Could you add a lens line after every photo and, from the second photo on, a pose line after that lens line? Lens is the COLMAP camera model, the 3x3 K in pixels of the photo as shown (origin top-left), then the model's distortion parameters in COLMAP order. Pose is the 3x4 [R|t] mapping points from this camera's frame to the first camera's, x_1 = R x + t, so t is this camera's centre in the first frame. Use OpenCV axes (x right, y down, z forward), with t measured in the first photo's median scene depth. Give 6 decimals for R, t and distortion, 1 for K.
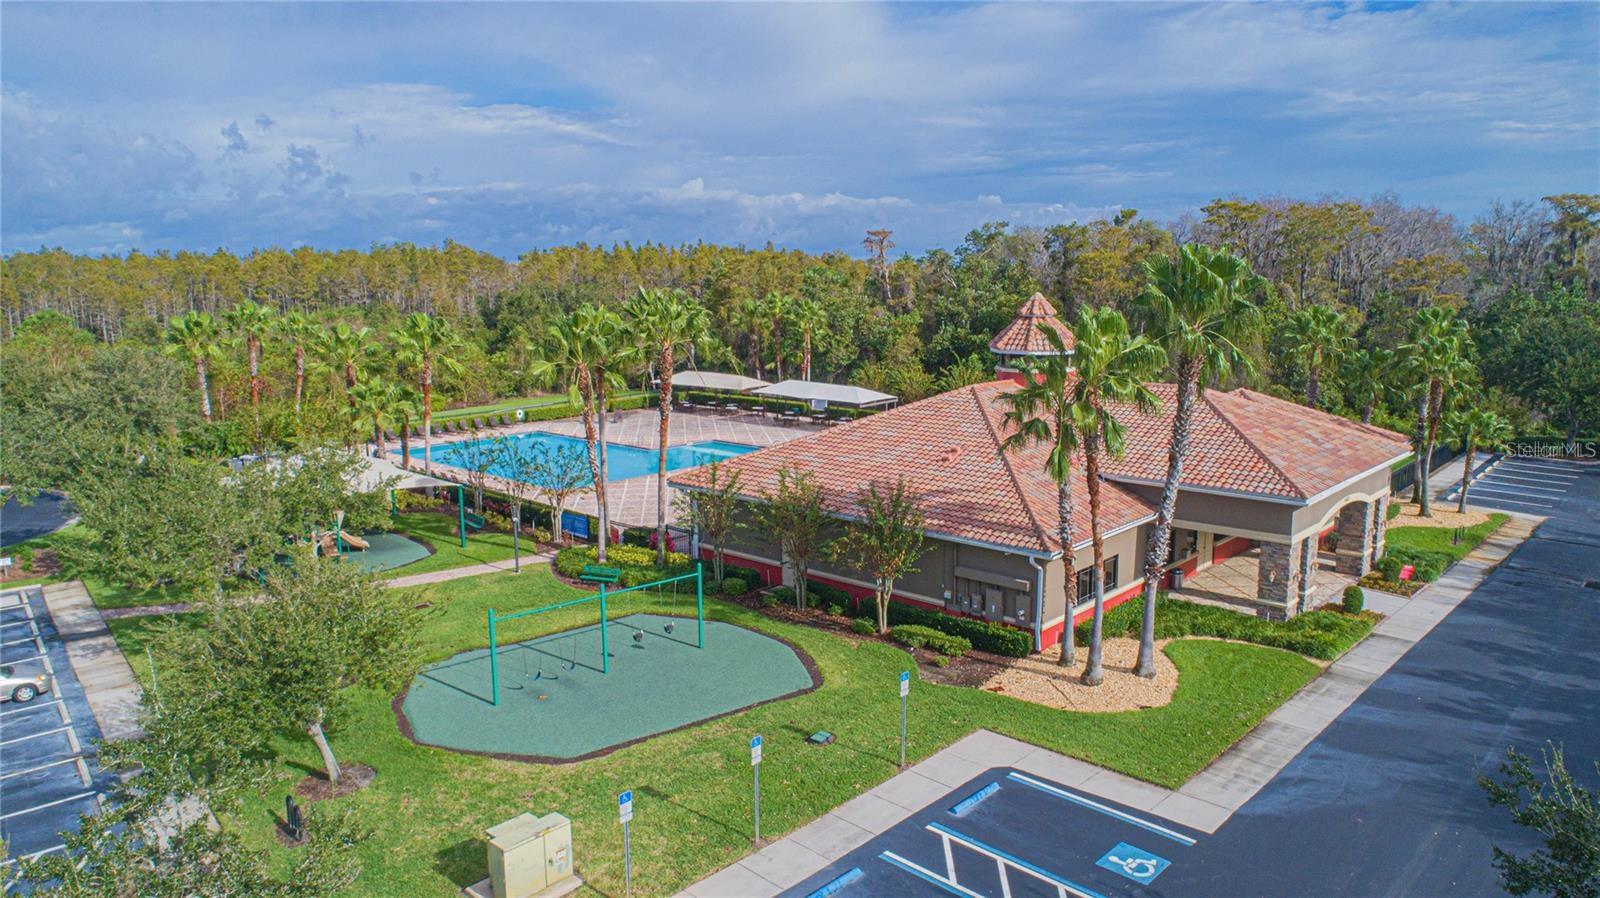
lens RADIAL K [[1220.0, 0, 800.0], [0, 1220.0, 449.0], [0, 0, 1]] dist [-0.016706, 0.004046]
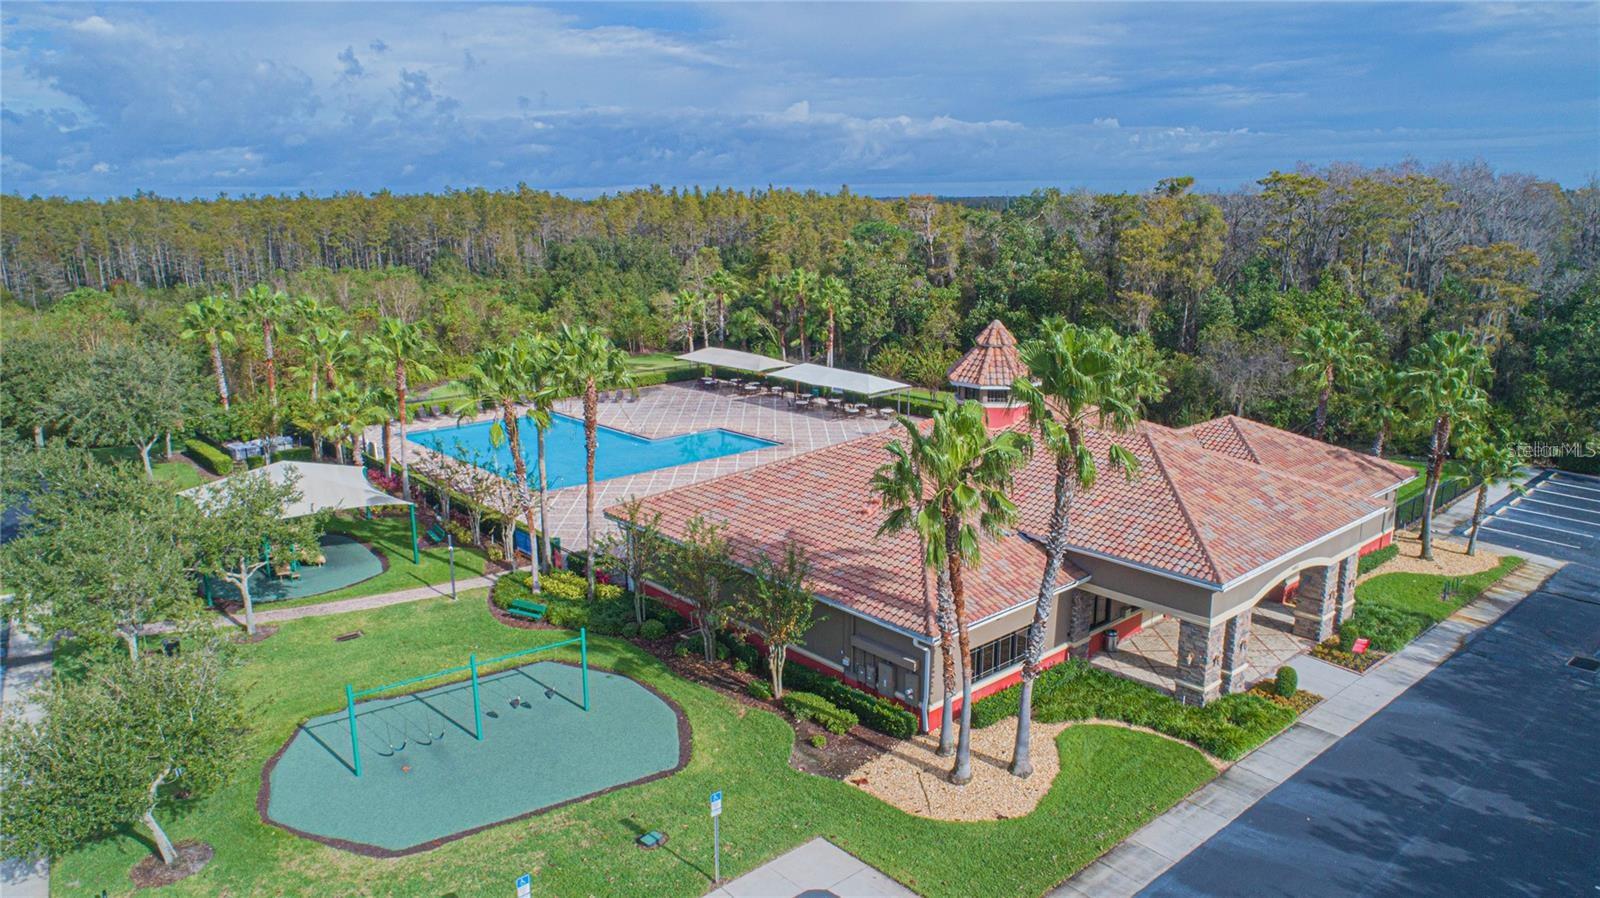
lens RADIAL K [[1220.0, 0, 800.0], [0, 1220.0, 449.0], [0, 0, 1]] dist [-0.016706, 0.004046]
pose [[0.994268, 0.026697, -0.103534, 0.142279], [-0.019061, 0.997072, 0.074058, -0.095028], [0.105208, -0.071660, 0.991865, 0.035238]]
